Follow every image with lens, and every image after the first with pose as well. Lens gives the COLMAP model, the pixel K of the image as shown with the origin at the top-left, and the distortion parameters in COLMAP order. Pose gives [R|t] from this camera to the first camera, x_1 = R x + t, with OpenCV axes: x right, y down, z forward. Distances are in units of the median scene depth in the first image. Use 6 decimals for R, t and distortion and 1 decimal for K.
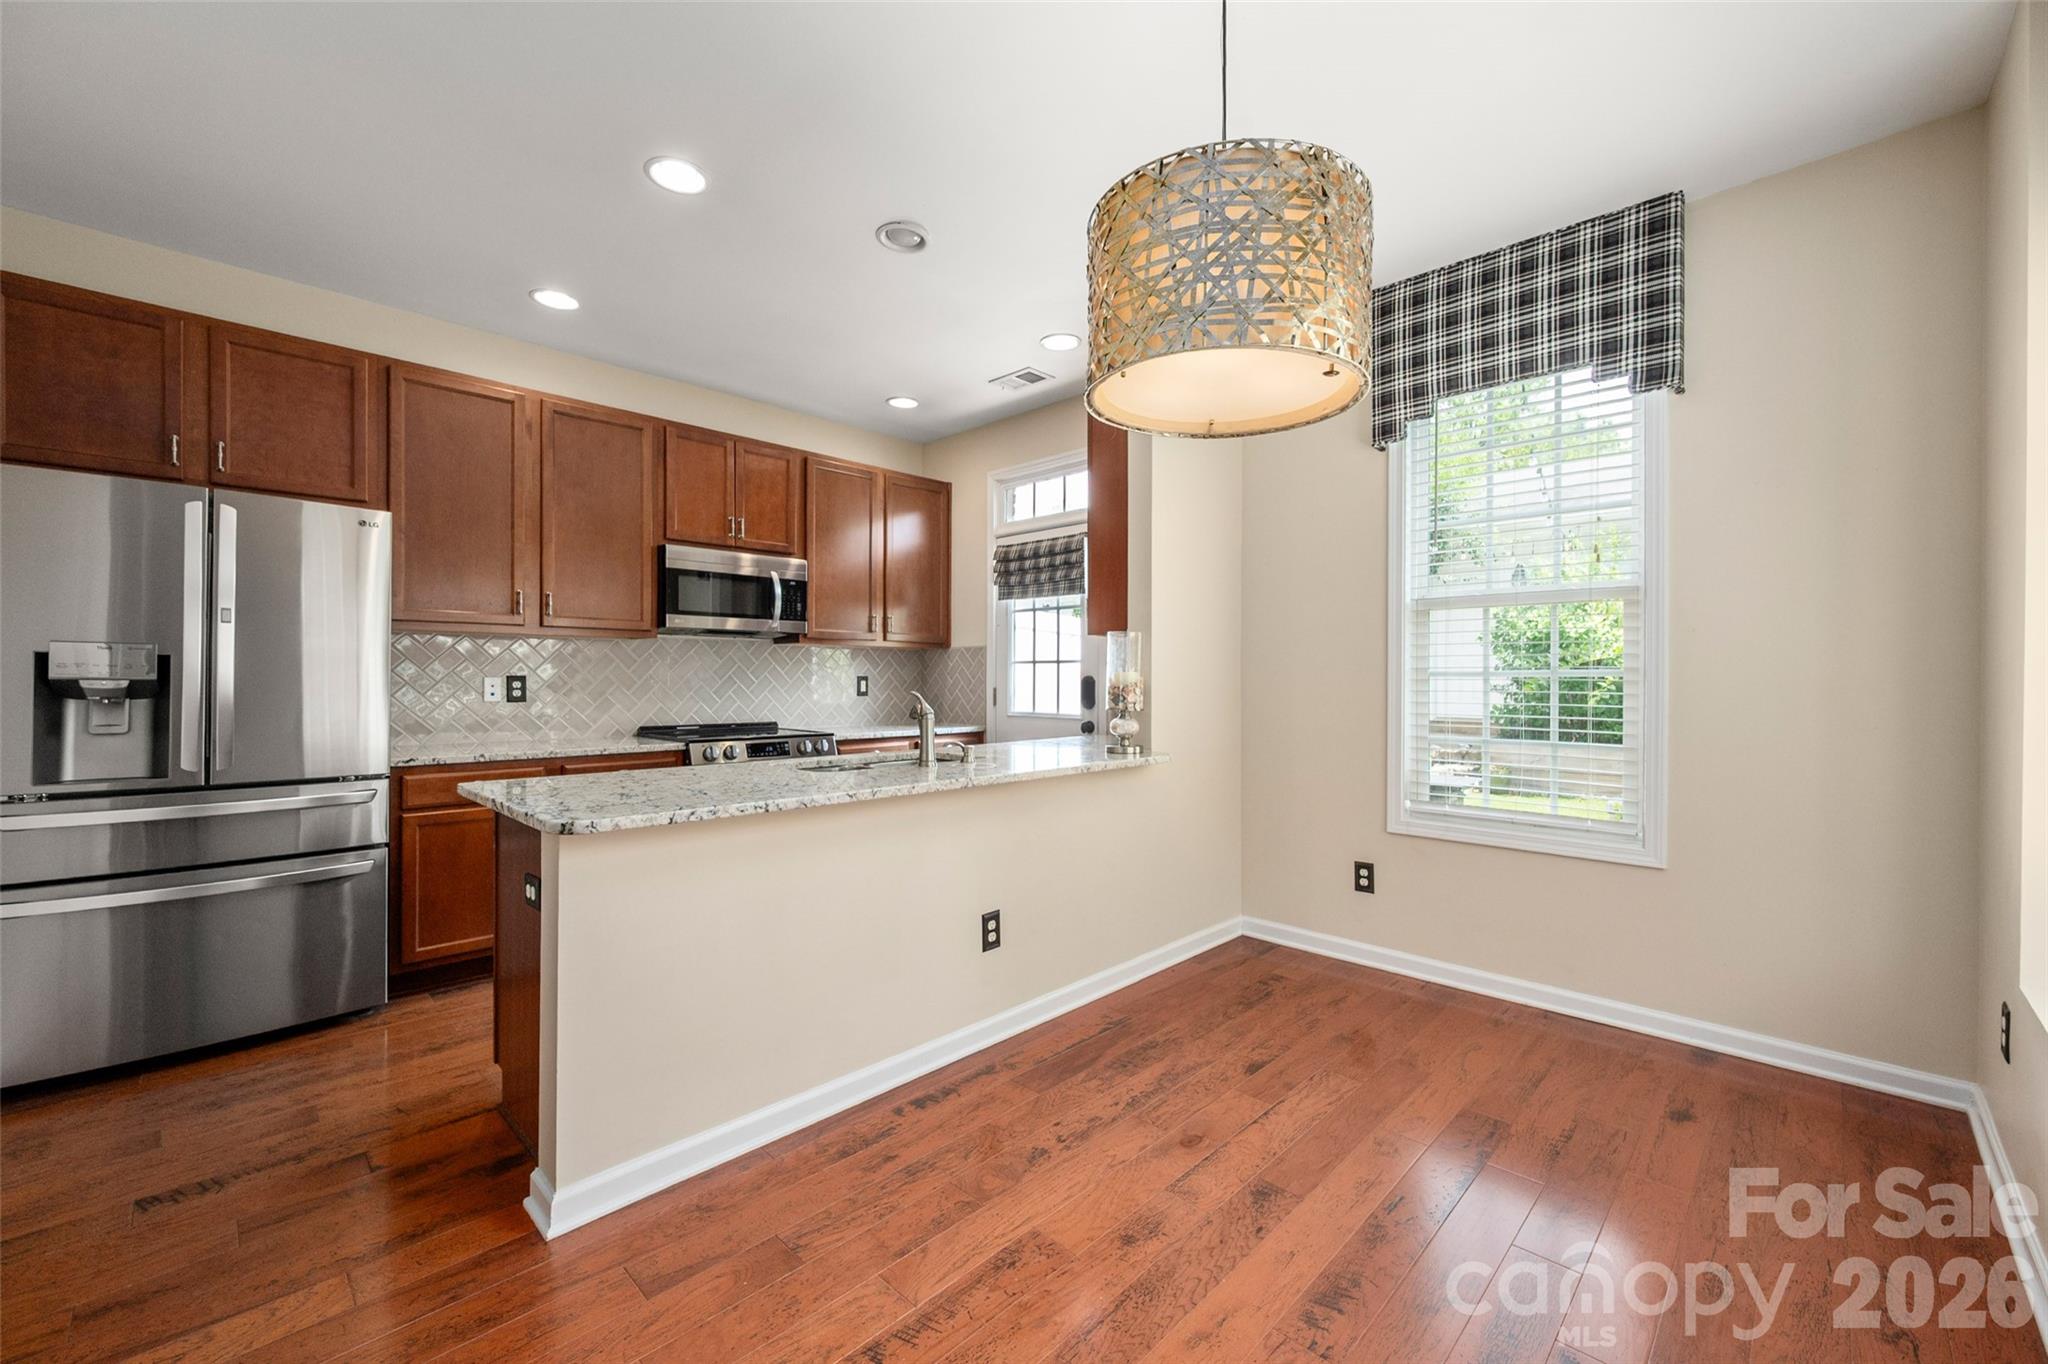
lens RADIAL K [[821.3, 0, 1048.3], [0, 821.3, 679.8], [0, 0, 1]] dist [0.001763, 0.000074]
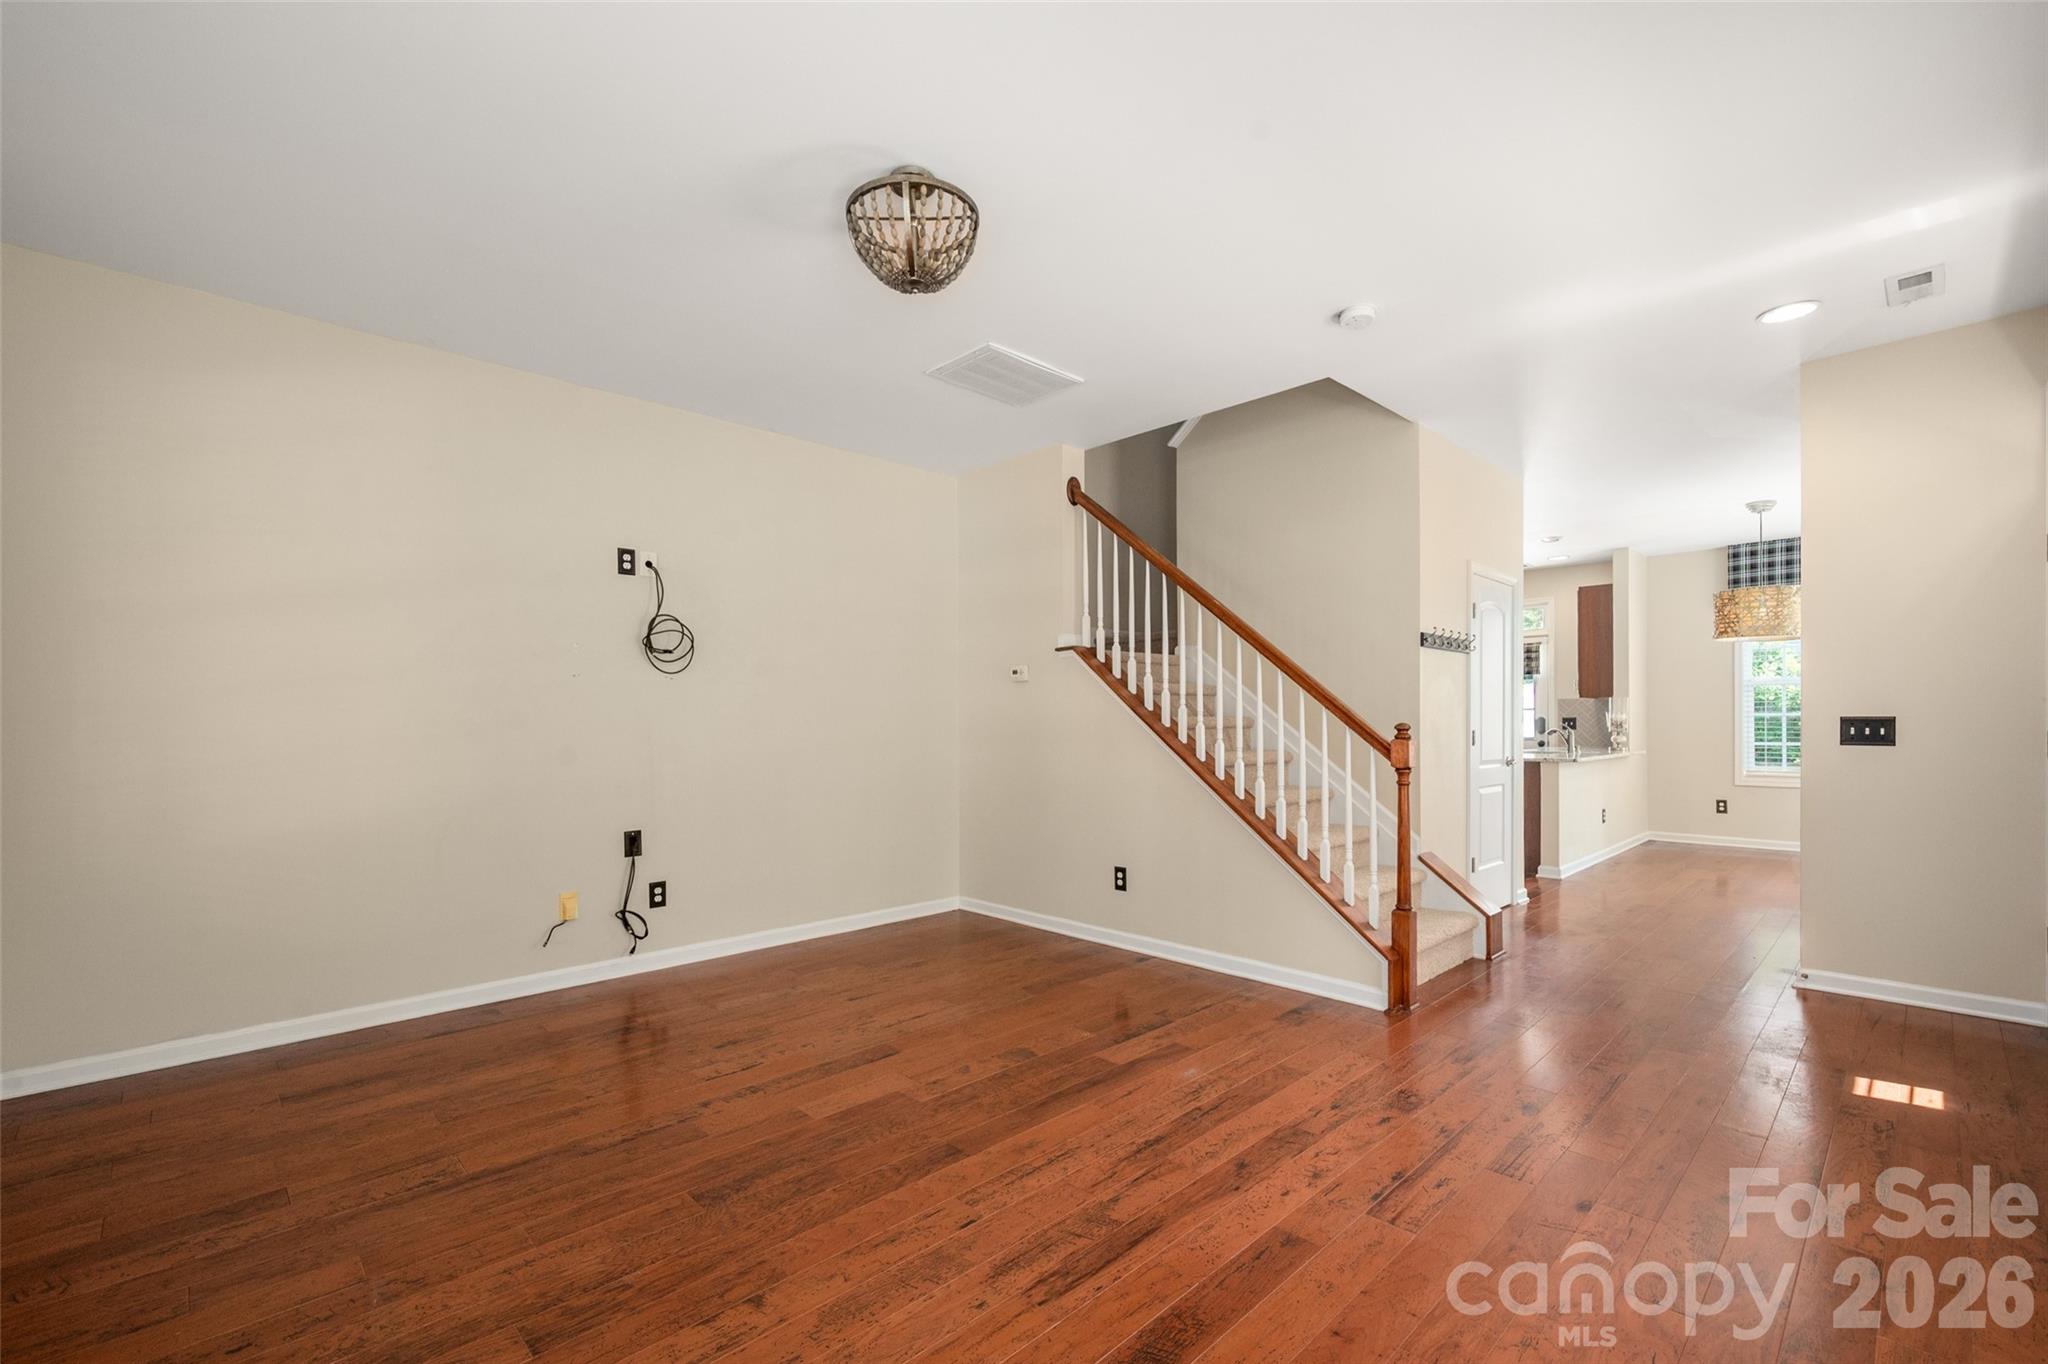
lens RADIAL K [[880.1, 0, 1053.8], [0, 880.1, 714.6], [0, 0, 1]] dist [0.004735, 0.000178]
pose [[0.999787, -0.005293, -0.019951, -1.493220], [0.005161, 0.999965, -0.006659, -0.002473], [0.019986, 0.006554, 0.999779, -1.549578]]
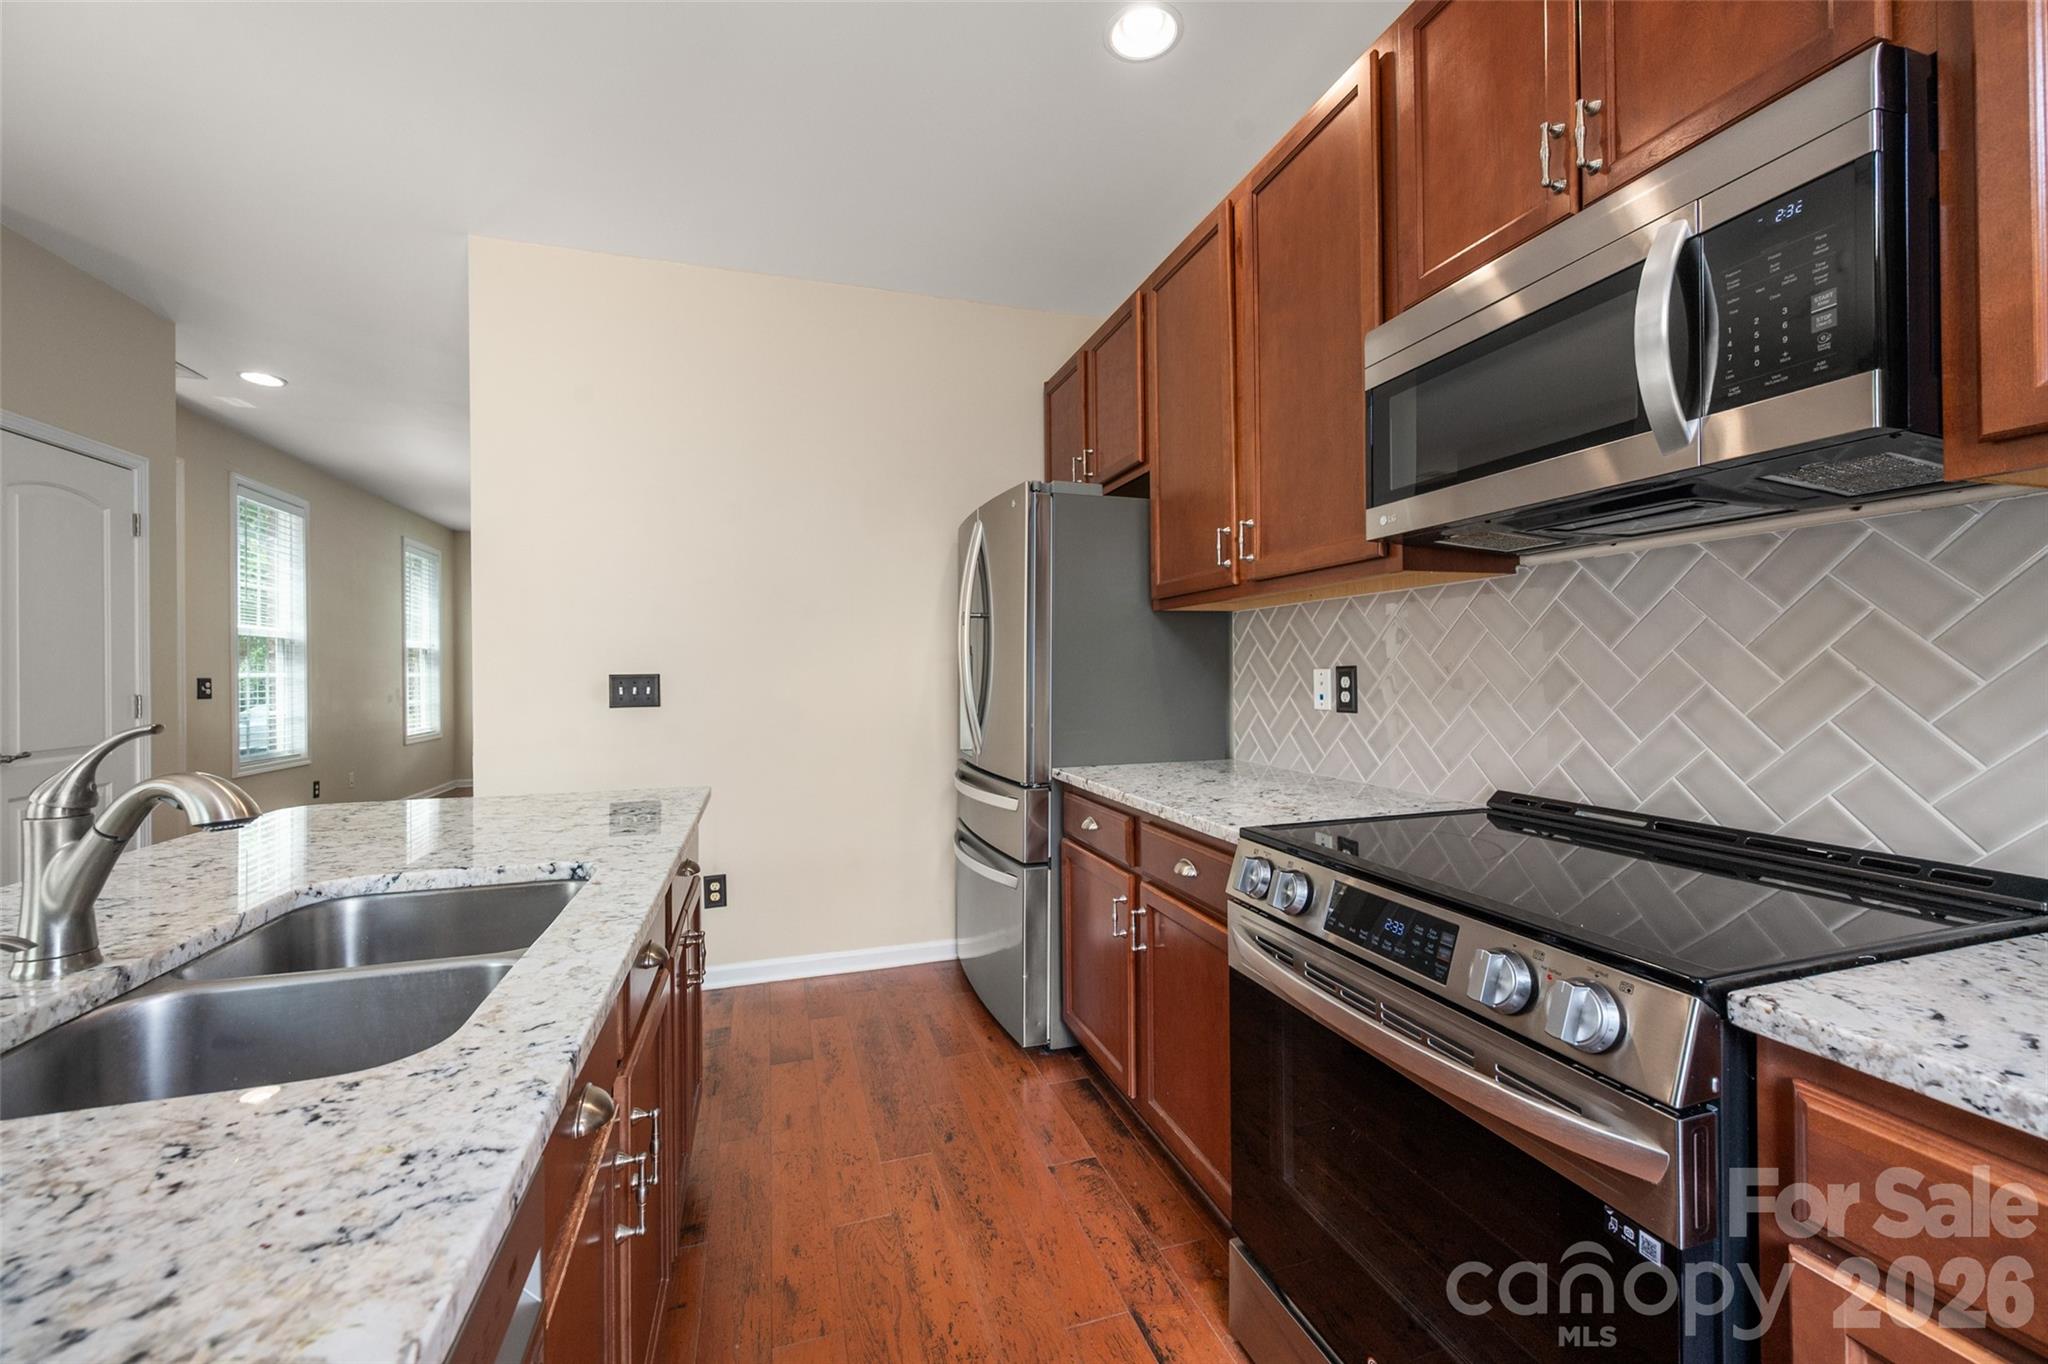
lens RADIAL K [[821.3, 0, 1022.5], [0, 821.3, 673.5], [0, 0, 1]] dist [0.001763, 0.000074]
pose [[-0.495675, 0.004567, -0.868496, -0.054431], [0.007357, 0.999972, 0.001059, -0.002769], [0.868477, -0.005865, -0.495695, 1.309562]]
